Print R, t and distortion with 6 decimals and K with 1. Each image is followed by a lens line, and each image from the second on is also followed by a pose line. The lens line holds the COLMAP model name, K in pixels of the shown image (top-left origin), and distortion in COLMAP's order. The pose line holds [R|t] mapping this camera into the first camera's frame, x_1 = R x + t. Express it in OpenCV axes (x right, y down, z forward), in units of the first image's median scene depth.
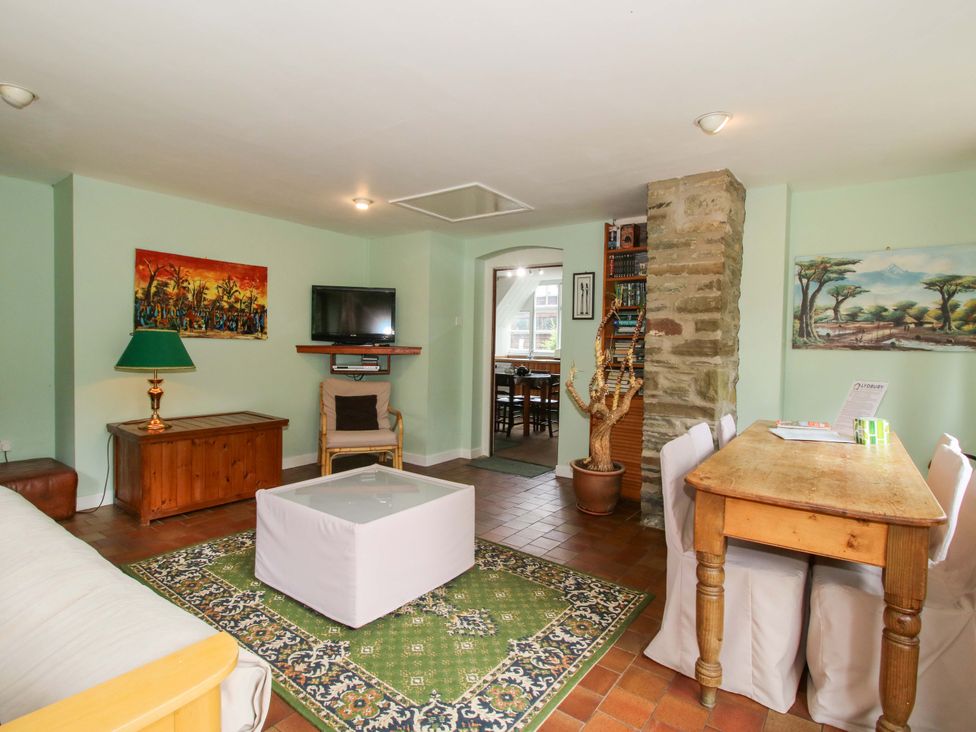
lens RADIAL K [[506.7, 0, 486.1], [0, 506.7, 364.0], [0, 0, 1]] dist [0.000337, -0.013789]
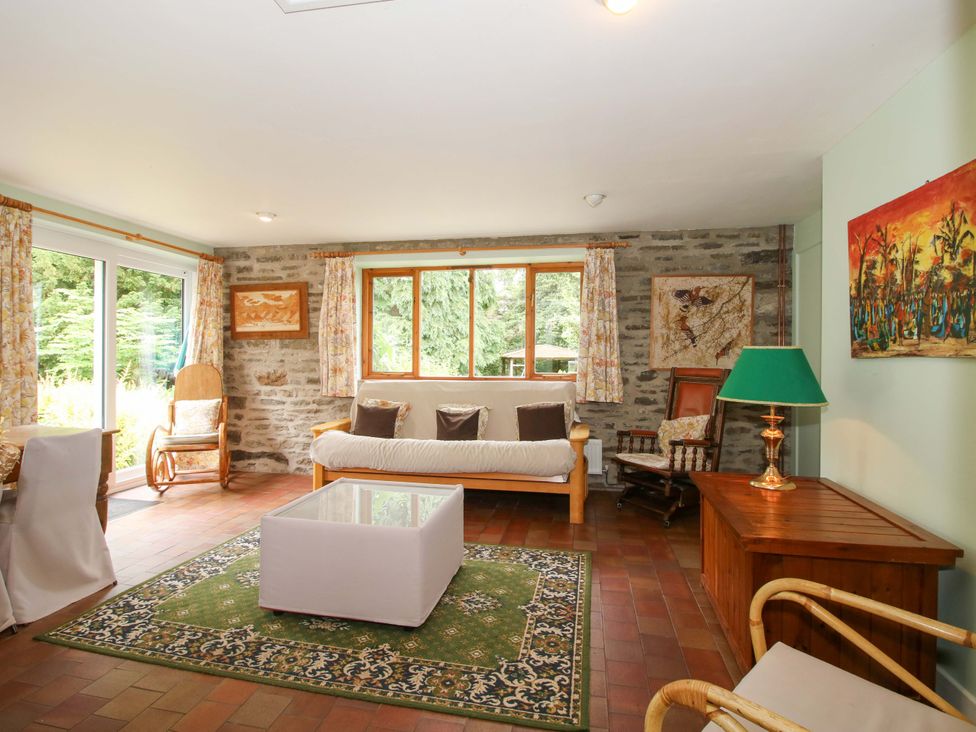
lens RADIAL K [[506.7, 0, 480.9], [0, 506.7, 358.1], [0, 0, 1]] dist [0.000337, -0.013789]
pose [[-0.906666, -0.024011, -0.421166, 0.006174], [-0.040336, 0.998739, 0.029895, -0.060484], [0.419917, 0.044093, -0.906491, 1.586577]]
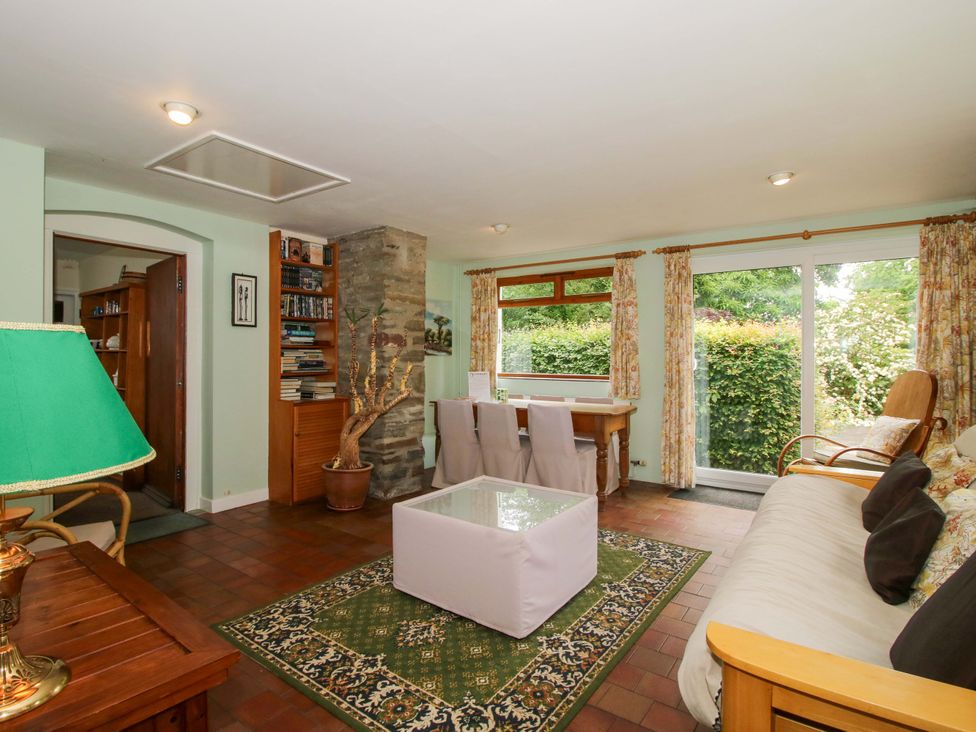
lens RADIAL K [[506.7, 0, 481.9], [0, 506.7, 357.9], [0, 0, 1]] dist [0.000337, -0.013789]
pose [[-0.001843, -0.021811, 0.999760, -0.991225], [0.036661, 0.999089, 0.021864, -0.050527], [-0.999326, 0.036692, -0.001042, 0.810932]]
